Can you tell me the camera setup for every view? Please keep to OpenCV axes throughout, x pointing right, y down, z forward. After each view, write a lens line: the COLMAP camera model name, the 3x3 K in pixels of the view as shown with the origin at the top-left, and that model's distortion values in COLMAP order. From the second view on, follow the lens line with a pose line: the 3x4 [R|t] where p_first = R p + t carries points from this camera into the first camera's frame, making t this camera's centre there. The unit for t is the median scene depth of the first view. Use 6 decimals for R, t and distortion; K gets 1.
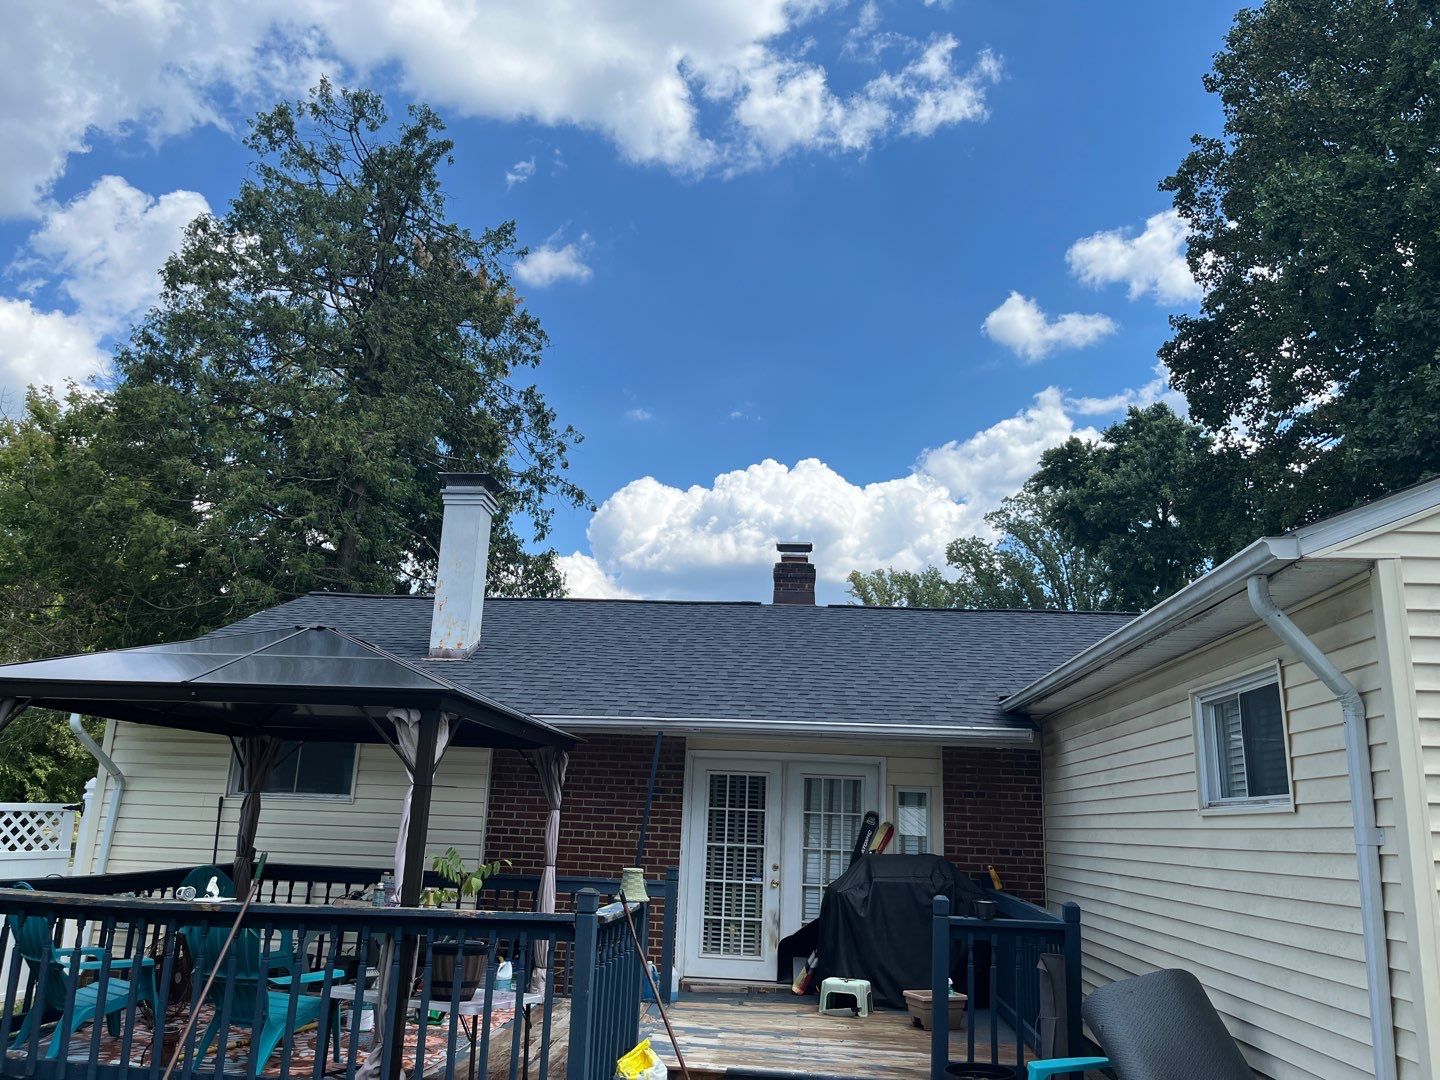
lens RADIAL K [[1106.4, 0, 720.0], [0, 1106.4, 540.0], [0, 0, 1]] dist [0.046383, -0.076150]
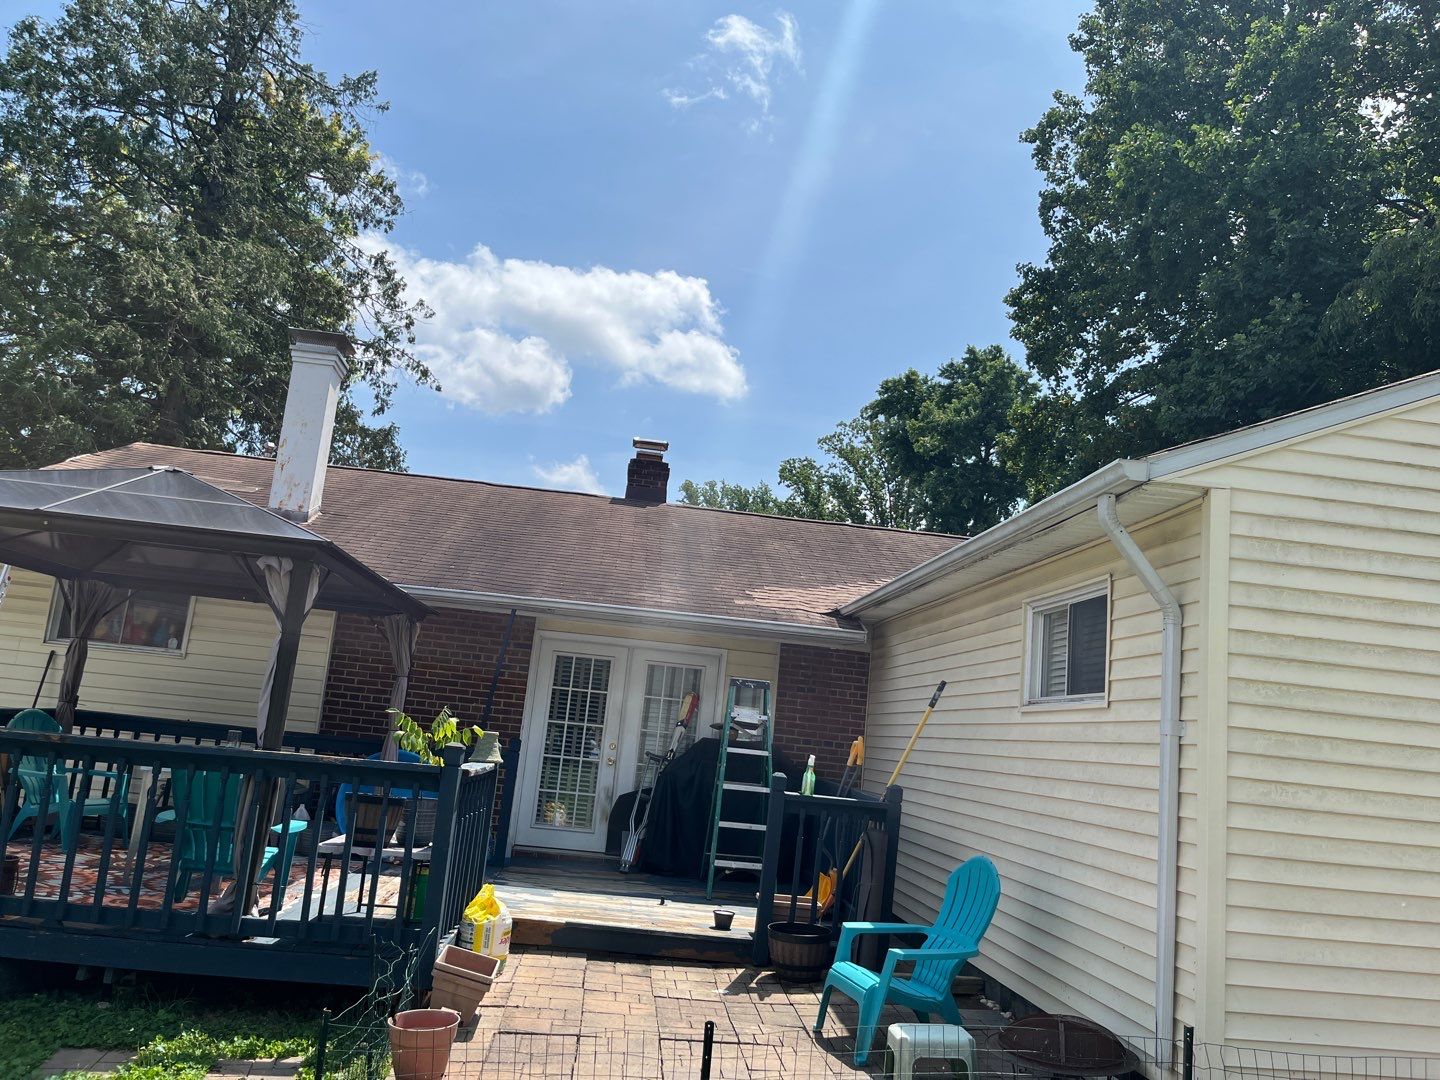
lens RADIAL K [[1106.4, 0, 720.0], [0, 1106.4, 540.0], [0, 0, 1]] dist [0.046383, -0.076150]
pose [[0.982868, 0.087103, 0.162431, -0.029009], [-0.100172, 0.992209, 0.074069, 0.012322], [-0.154714, -0.089071, 0.983936, -0.015728]]
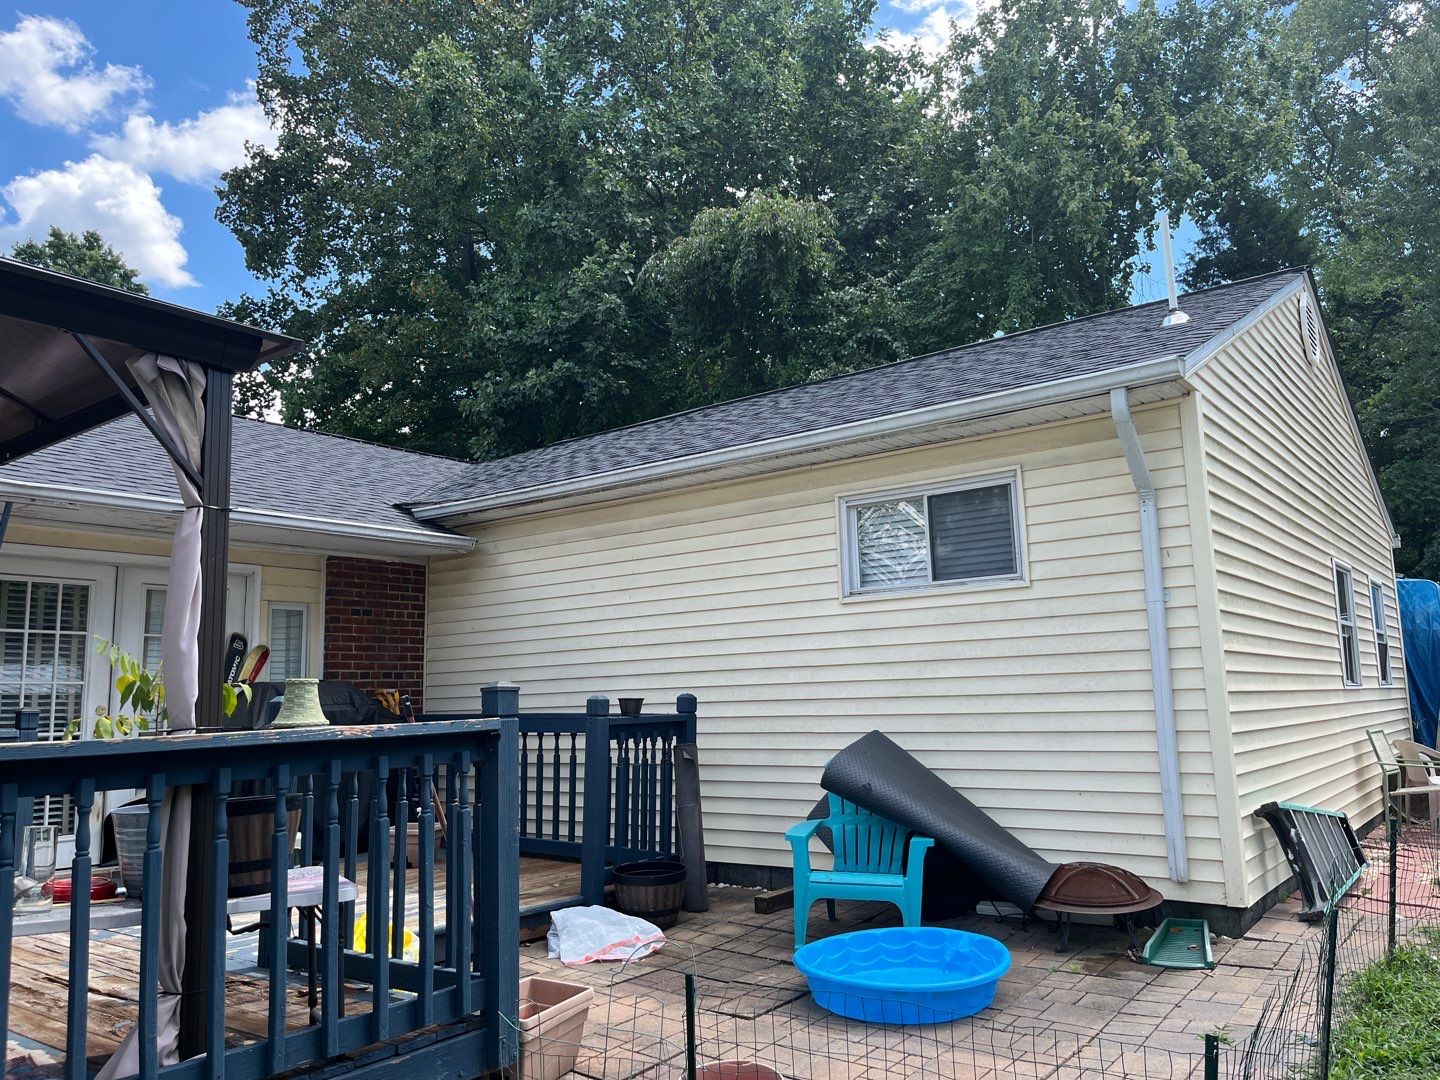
lens RADIAL K [[1092.0, 0, 720.7], [0, 1092.0, 557.1], [0, 0, 1]] dist [0.081251, -0.093782]
pose [[0.544366, 0.058467, 0.836808, -0.260958], [-0.161408, 0.986228, 0.036093, 0.085132], [-0.823173, -0.154715, 0.546306, 0.237111]]
